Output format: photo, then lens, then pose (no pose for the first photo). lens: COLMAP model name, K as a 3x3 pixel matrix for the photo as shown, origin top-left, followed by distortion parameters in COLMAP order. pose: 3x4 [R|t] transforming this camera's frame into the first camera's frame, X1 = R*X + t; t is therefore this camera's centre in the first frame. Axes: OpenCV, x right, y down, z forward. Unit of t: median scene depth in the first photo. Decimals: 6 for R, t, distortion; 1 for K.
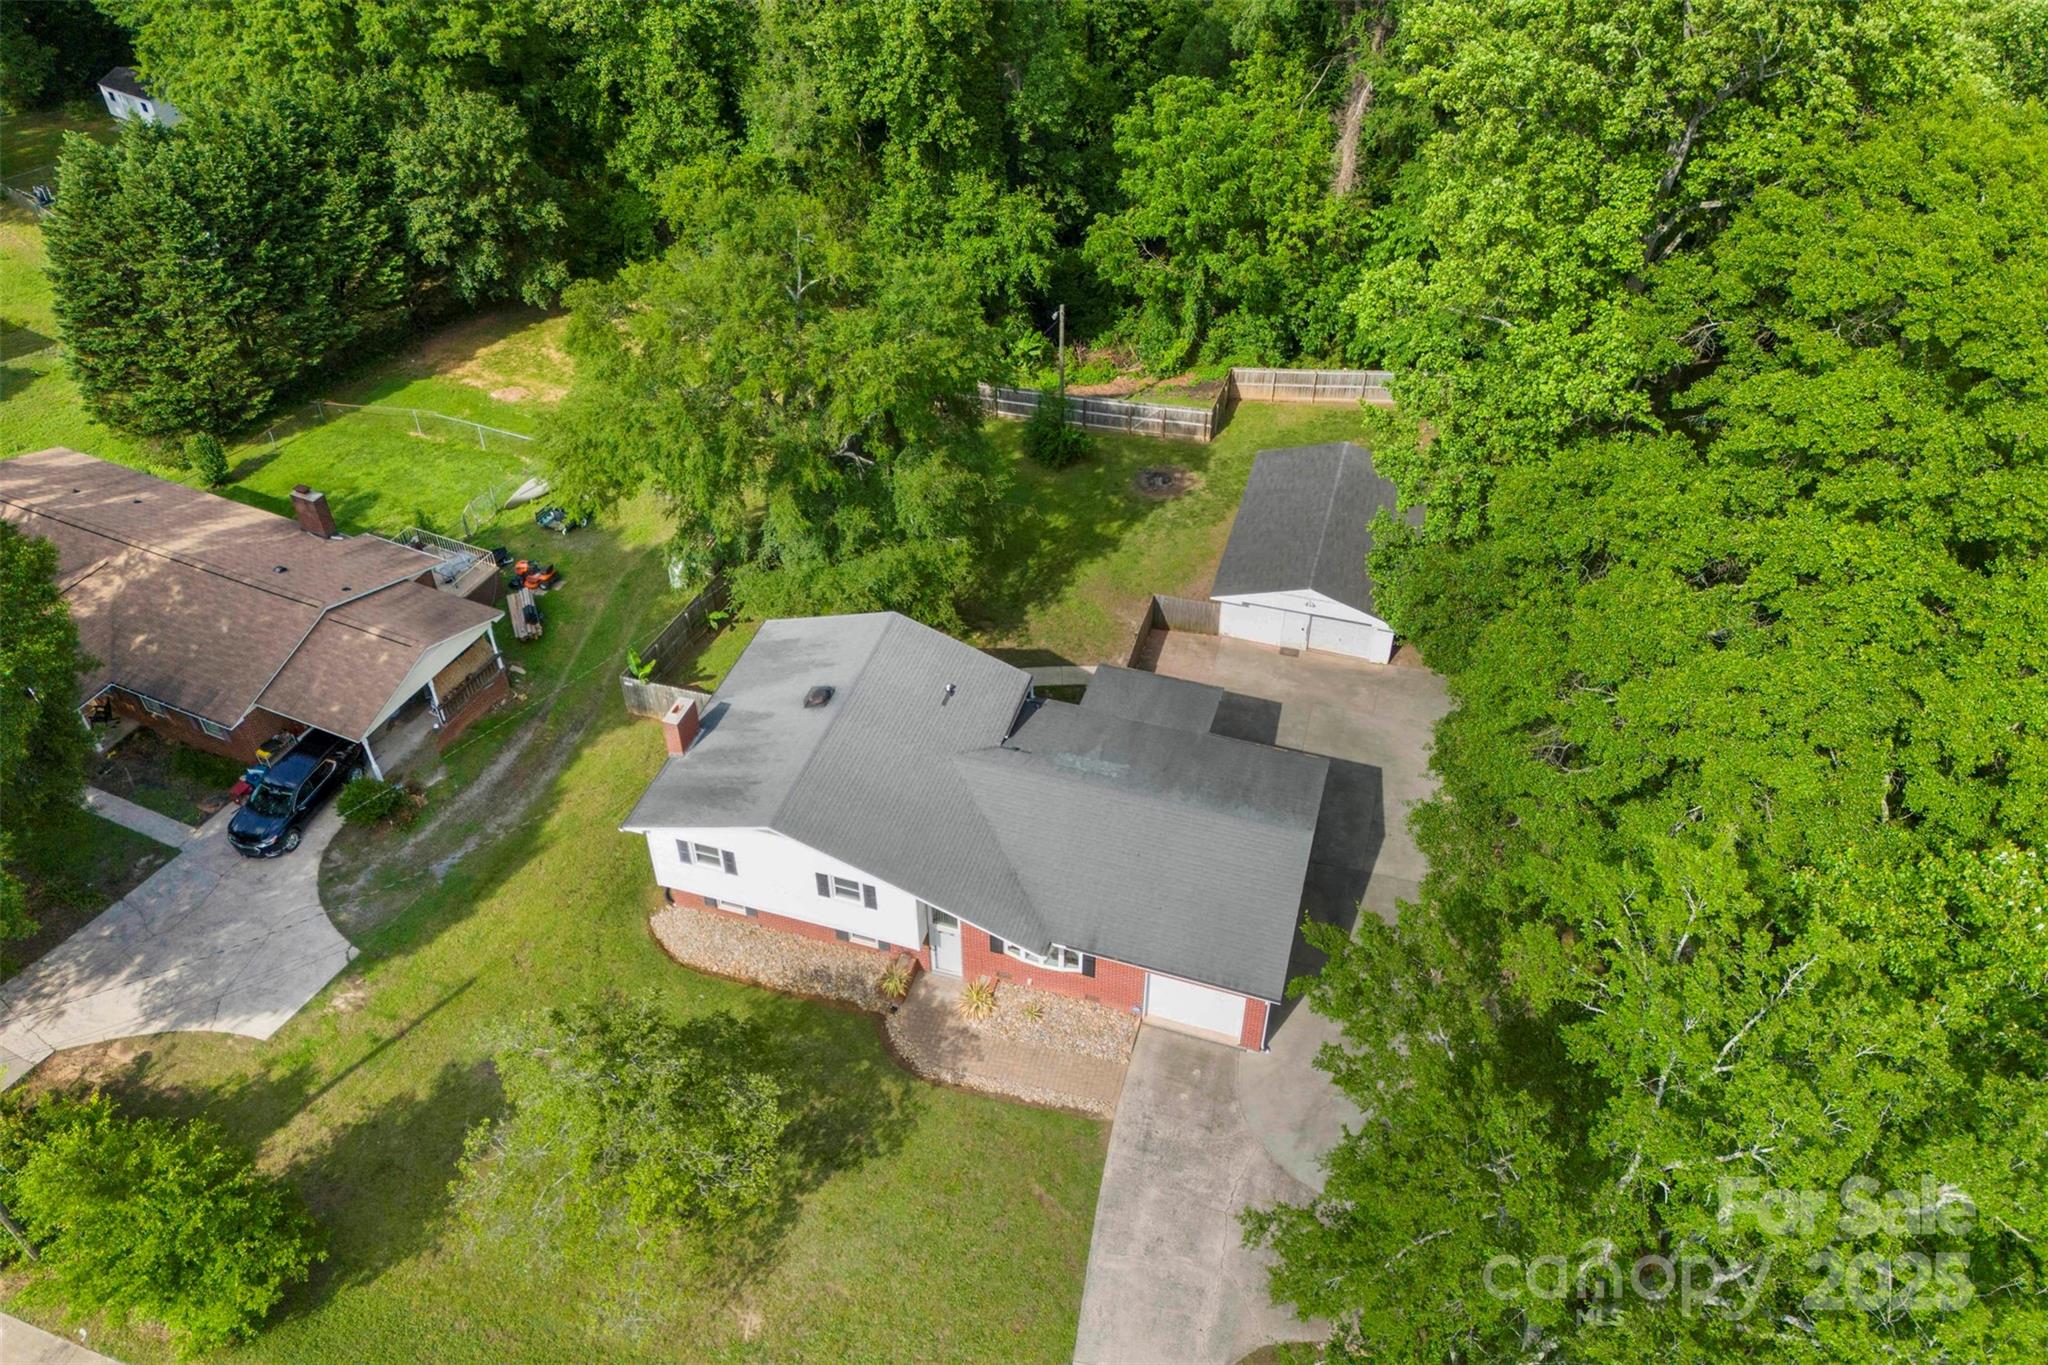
lens RADIAL K [[1522.9, 0, 1013.8], [0, 1522.9, 593.5], [0, 0, 1]] dist [0.040675, -0.005548]
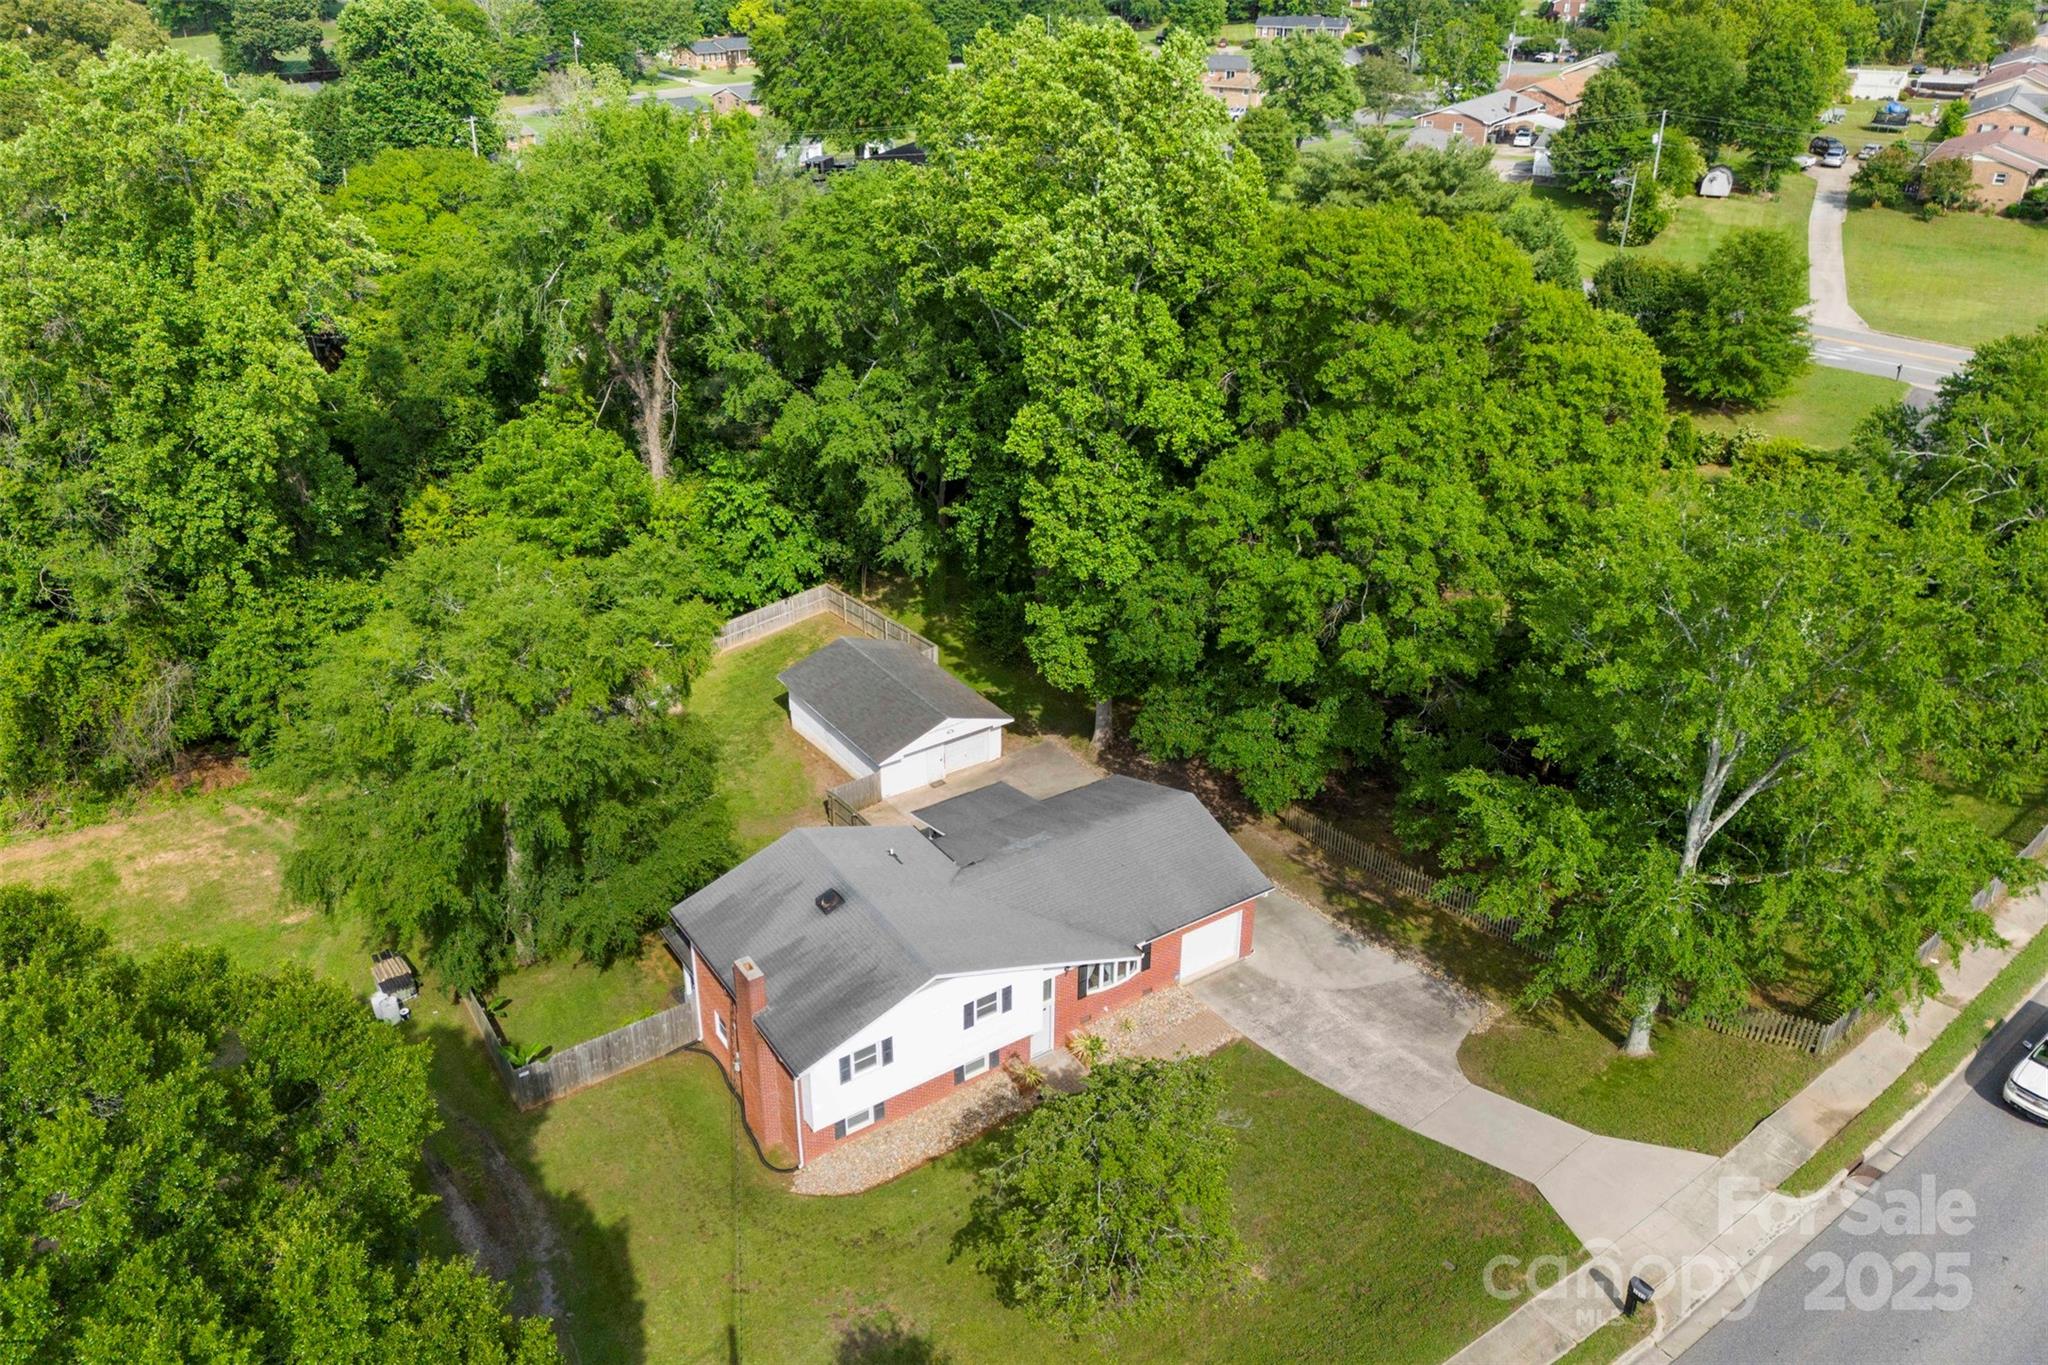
lens RADIAL K [[1497.7, 0, 1027.6], [0, 1497.7, 658.6], [0, 0, 1]] dist [0.124389, -0.160672]
pose [[0.626505, -0.341834, 0.700458, -0.641739], [0.485660, 0.874113, -0.007804, -0.005269], [-0.609612, 0.345073, 0.713651, 0.084155]]
